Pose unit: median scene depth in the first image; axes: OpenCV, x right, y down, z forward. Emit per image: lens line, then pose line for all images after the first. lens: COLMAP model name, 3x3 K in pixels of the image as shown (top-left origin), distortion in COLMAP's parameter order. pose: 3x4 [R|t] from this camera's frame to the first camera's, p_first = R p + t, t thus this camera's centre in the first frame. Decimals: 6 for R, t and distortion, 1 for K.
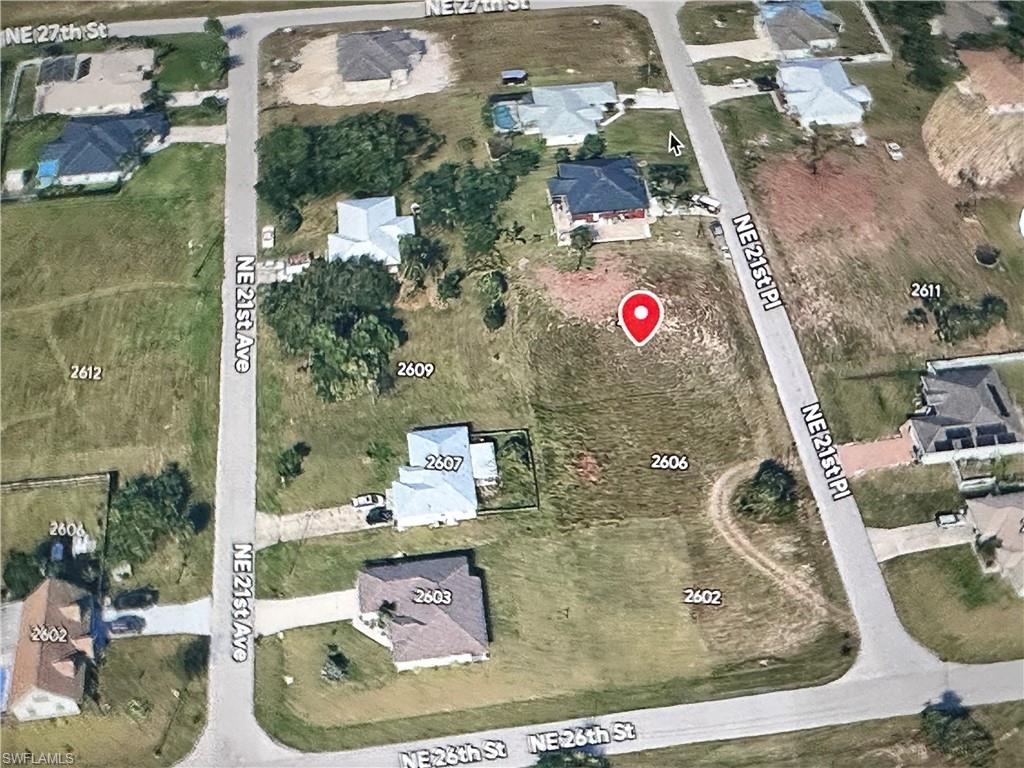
lens RADIAL K [[1491.9, 0, 610.9], [0, 1491.9, 384.6], [0, 0, 1]] dist [-0.006741, 0.026846]
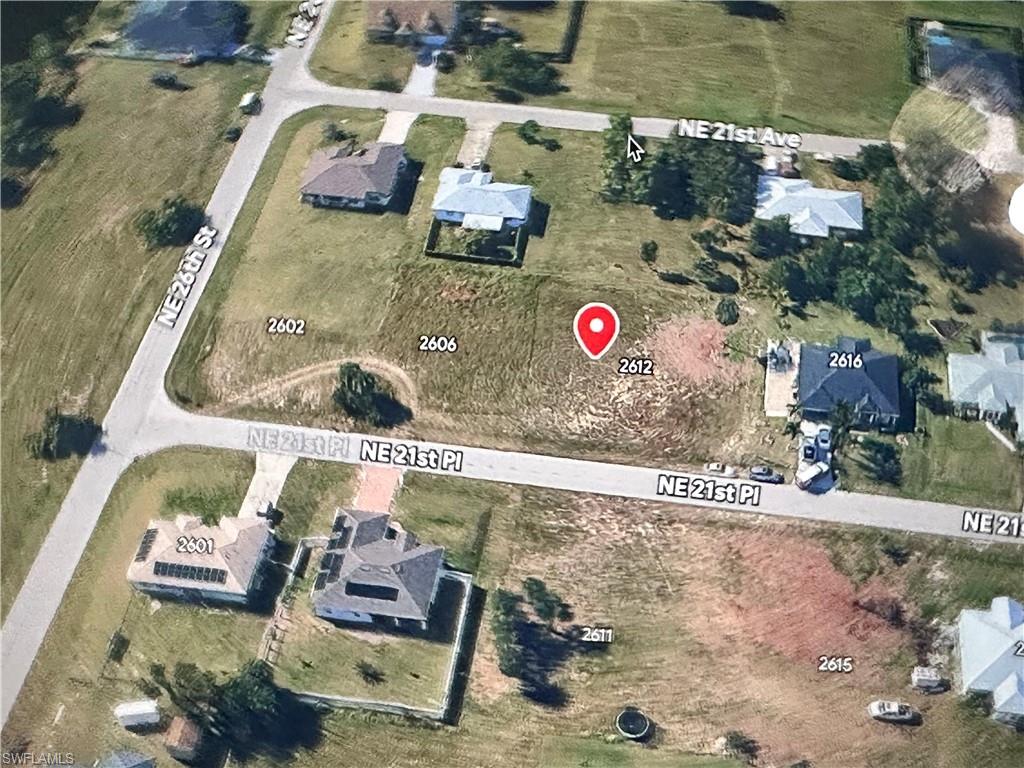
lens RADIAL K [[1484.2, 0, 555.5], [0, 1484.2, 380.8], [0, 0, 1]] dist [-0.001401, -0.024196]
pose [[-0.309072, 0.659218, -0.685497, 0.706224], [-0.691988, 0.338571, 0.637591, -0.626941], [0.652401, 0.671417, 0.351528, 0.657277]]
